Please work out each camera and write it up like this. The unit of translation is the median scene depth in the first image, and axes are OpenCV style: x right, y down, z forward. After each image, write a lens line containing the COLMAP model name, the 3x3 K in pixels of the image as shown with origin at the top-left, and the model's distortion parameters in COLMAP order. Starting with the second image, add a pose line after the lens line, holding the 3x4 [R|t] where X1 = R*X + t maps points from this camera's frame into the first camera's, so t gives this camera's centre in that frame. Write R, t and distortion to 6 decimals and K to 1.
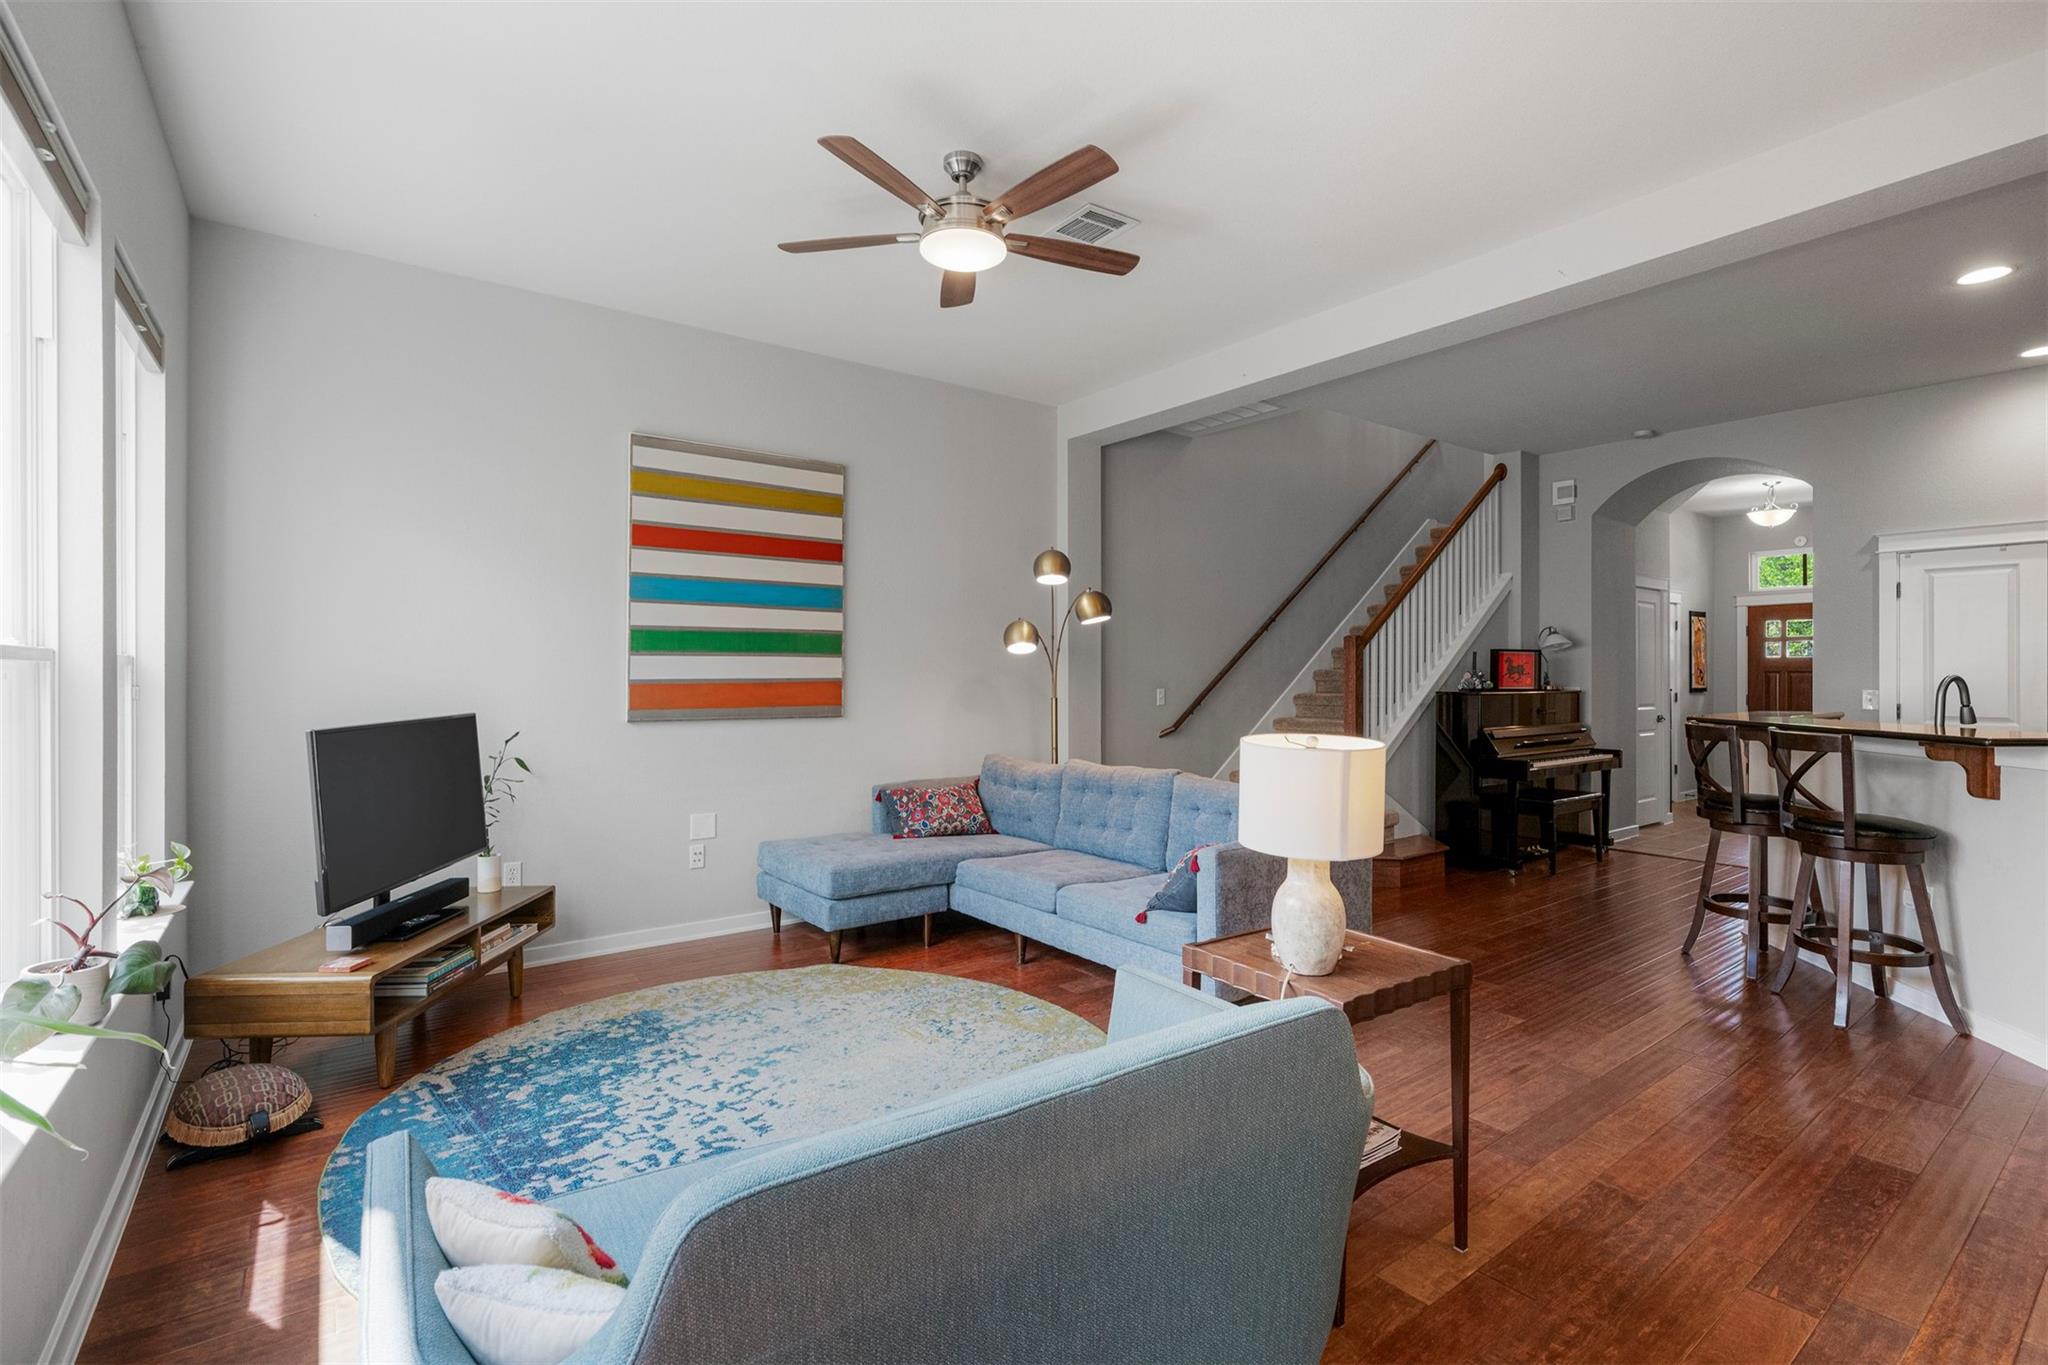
lens RADIAL K [[938.2, 0, 1018.3], [0, 938.2, 669.9], [0, 0, 1]] dist [-0.012091, 0.007798]
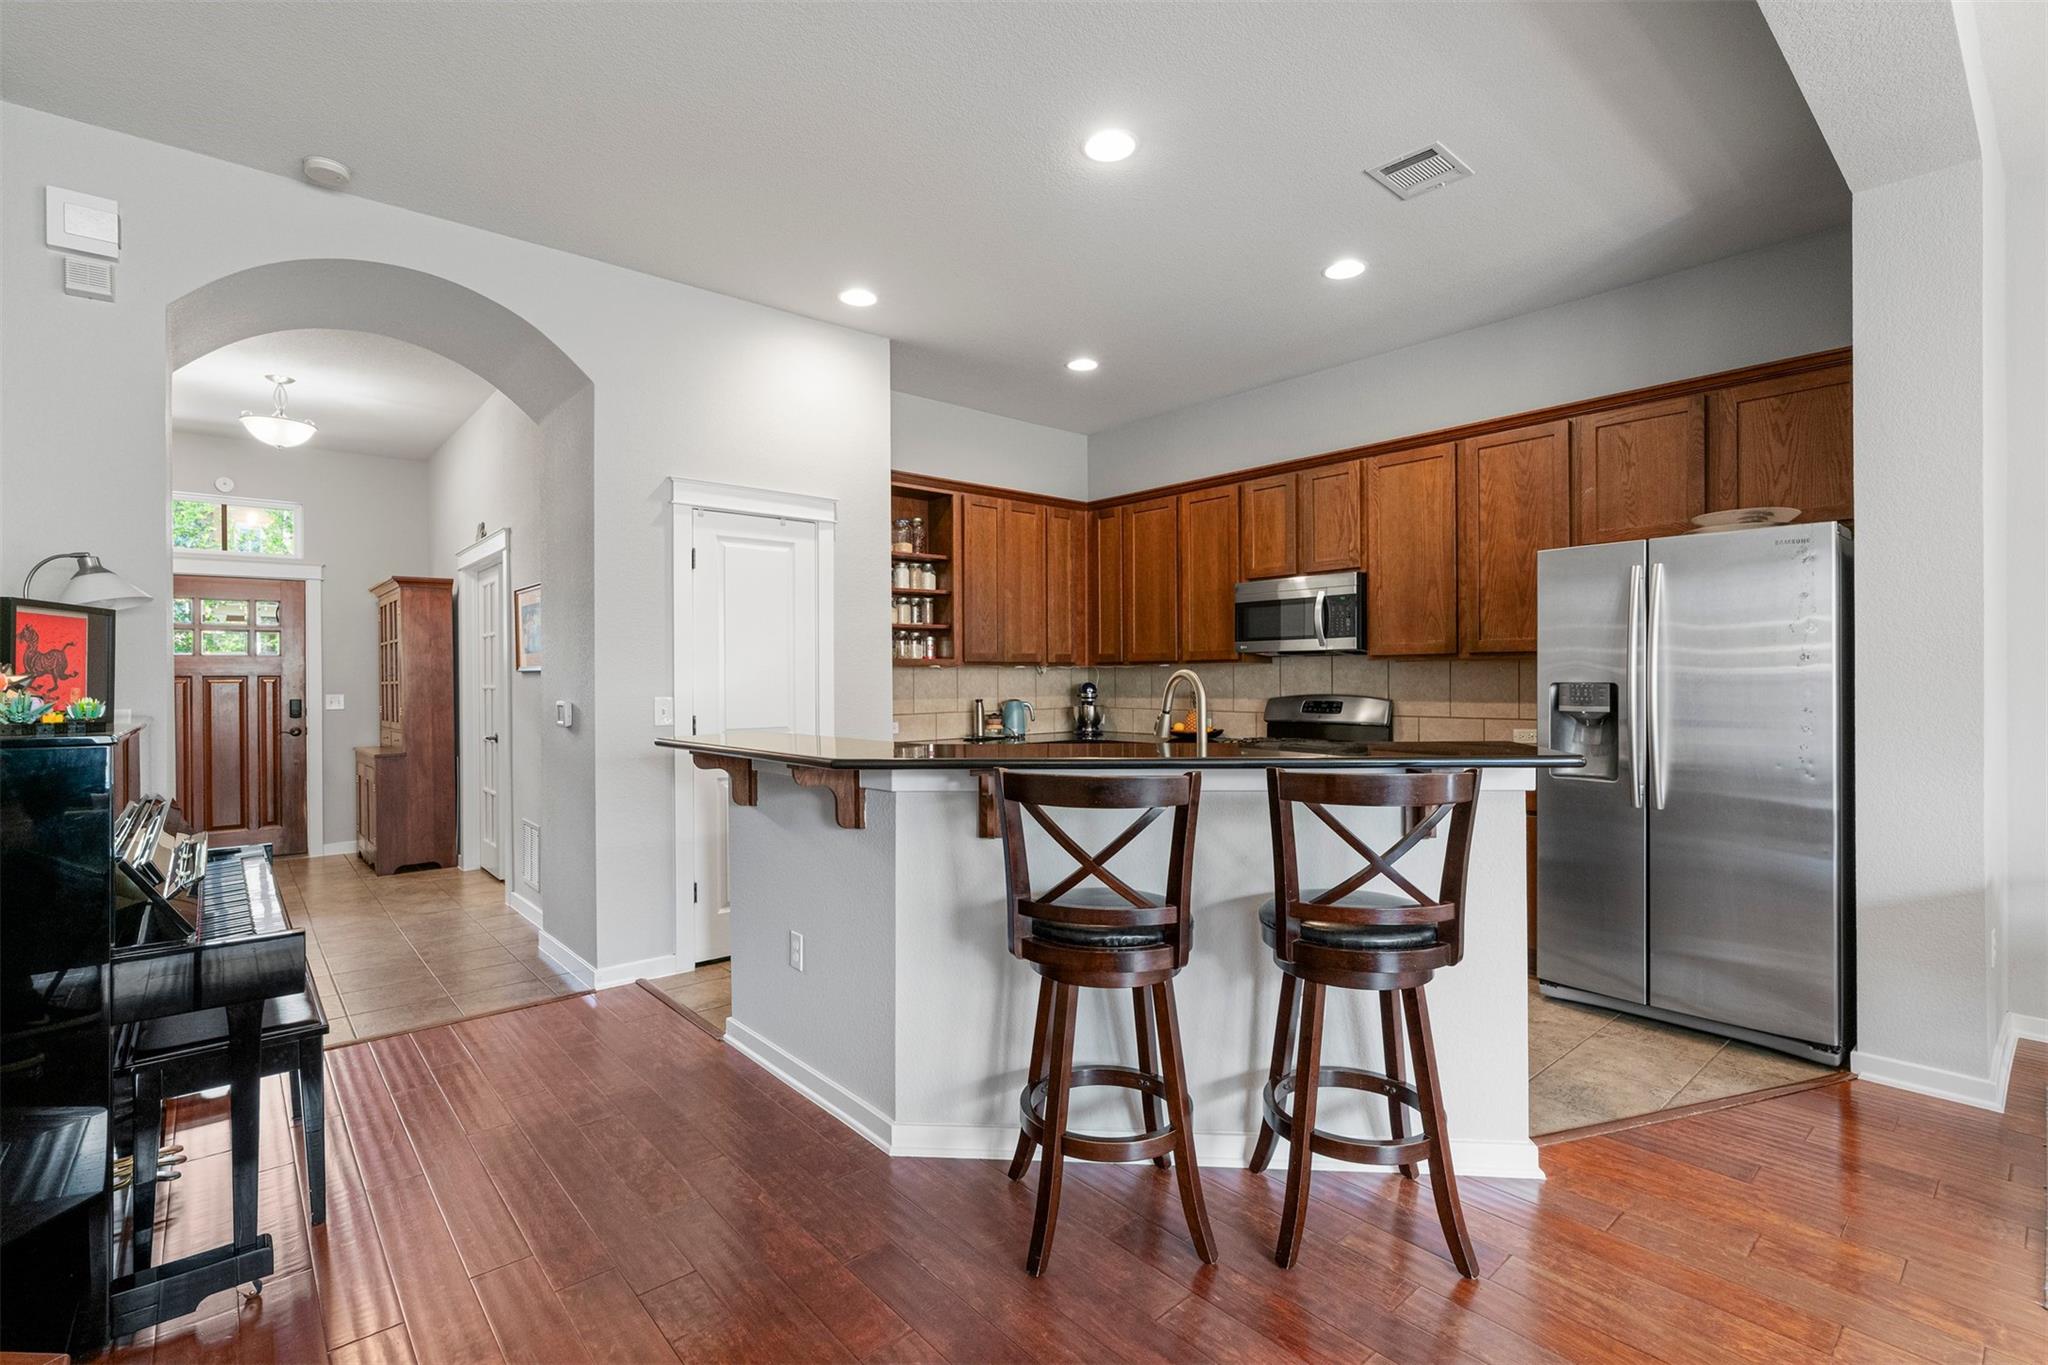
lens RADIAL K [[938.2, 0, 1016.6], [0, 938.2, 676.0], [0, 0, 1]] dist [-0.012091, 0.007798]
pose [[-0.075406, -0.000235, 0.997153, 0.230161], [0.003550, 0.999994, 0.000505, 0.006401], [-0.997147, 0.003577, -0.075404, 0.923912]]
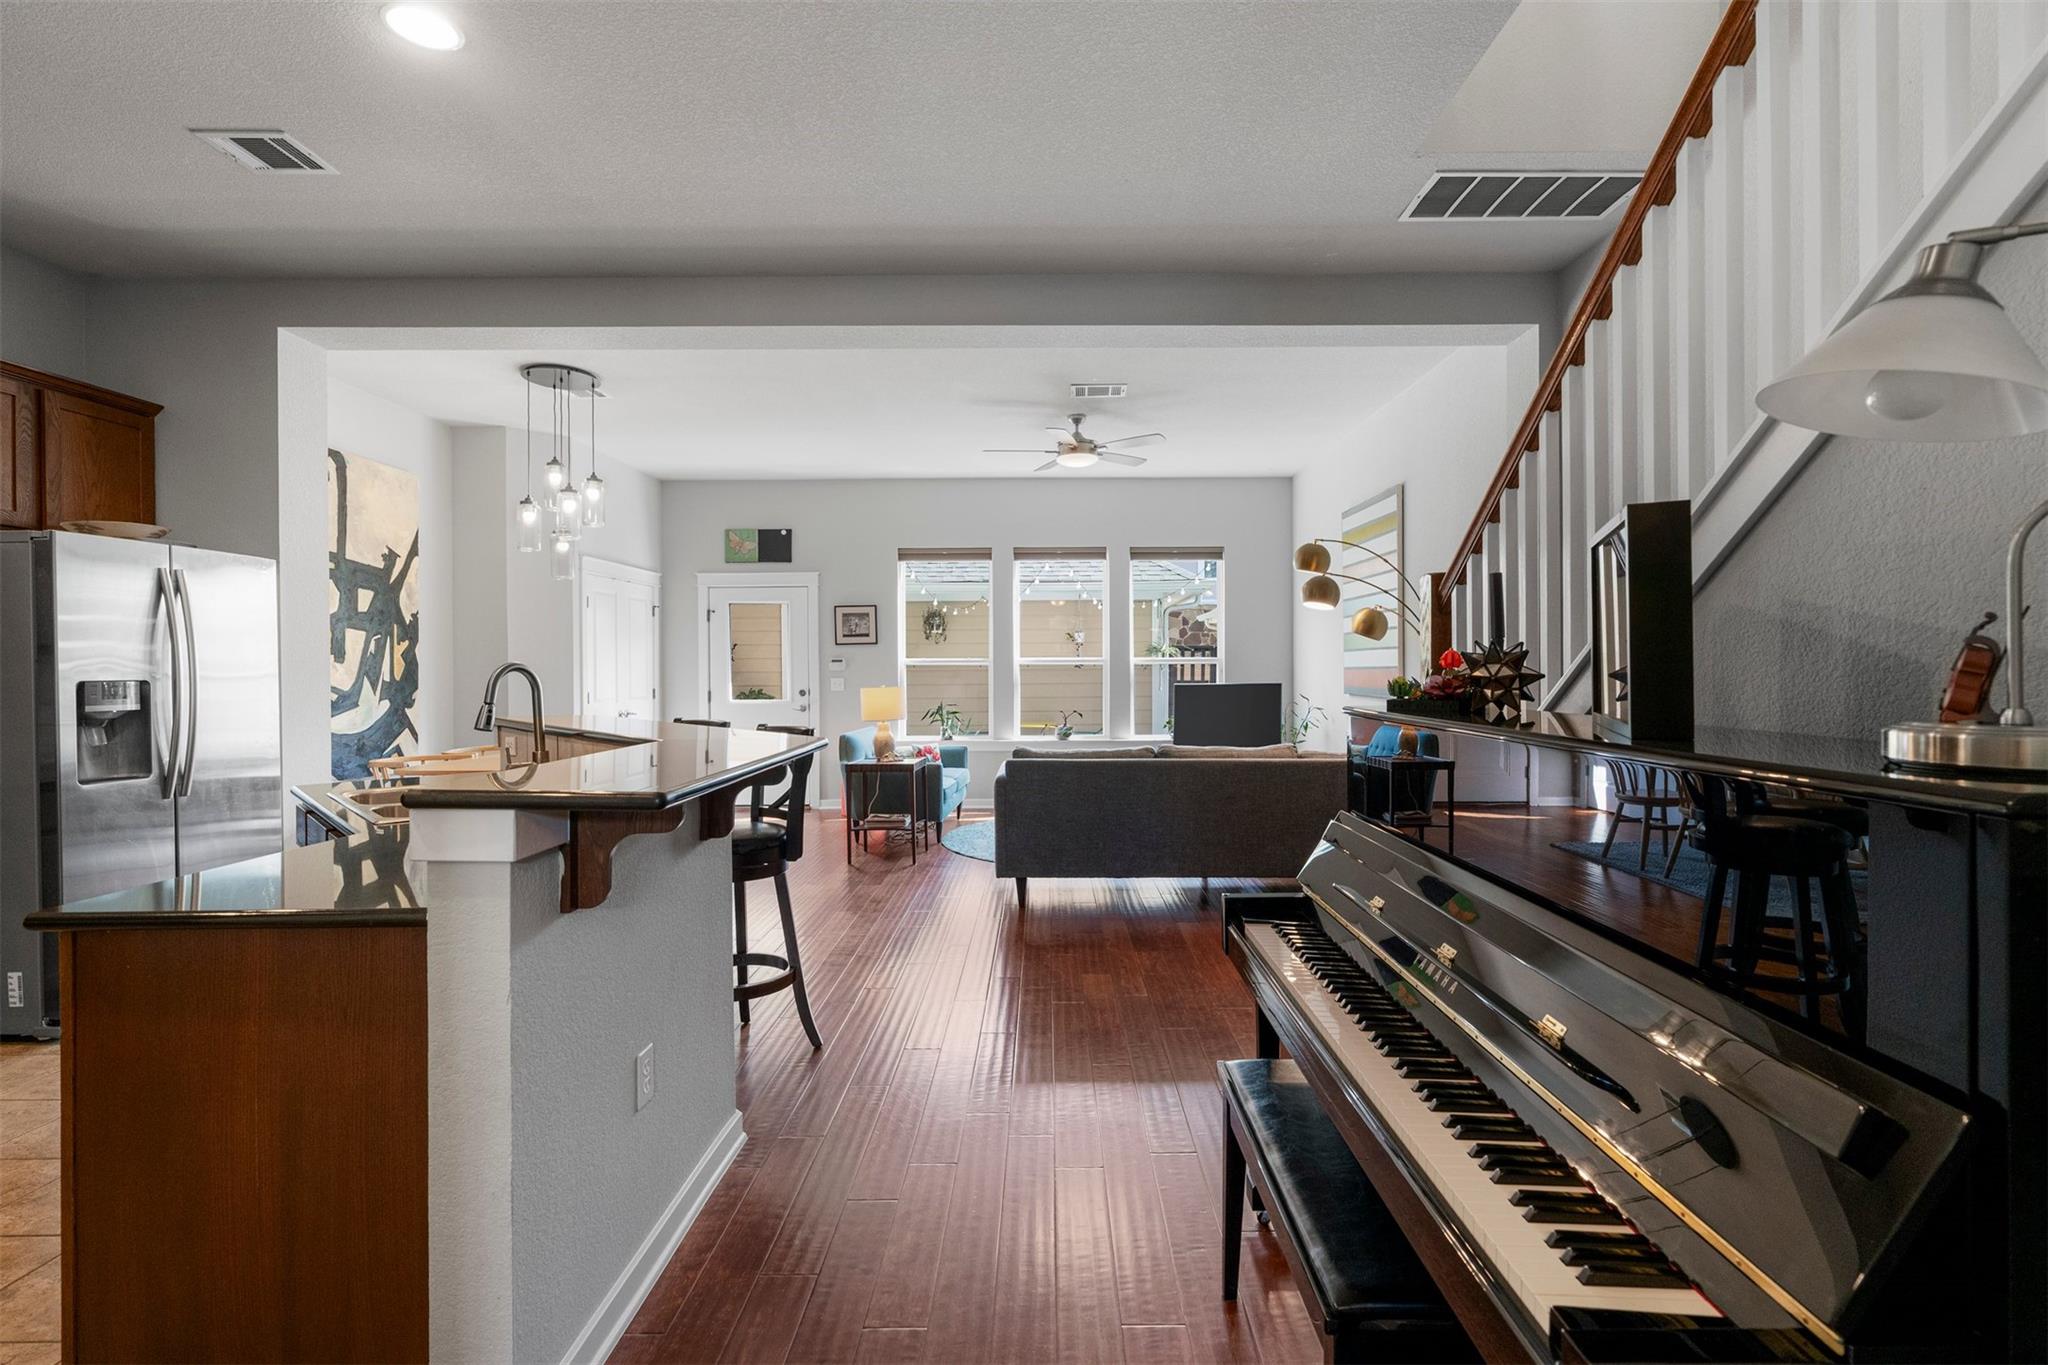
lens RADIAL K [[938.2, 0, 1037.6], [0, 938.2, 679.6], [0, 0, 1]] dist [-0.012091, 0.007798]
pose [[-0.606996, 0.011657, -0.794620, 1.038032], [0.009061, 0.999929, 0.007747, 0.013558], [0.794653, -0.002497, -0.607058, 1.382599]]
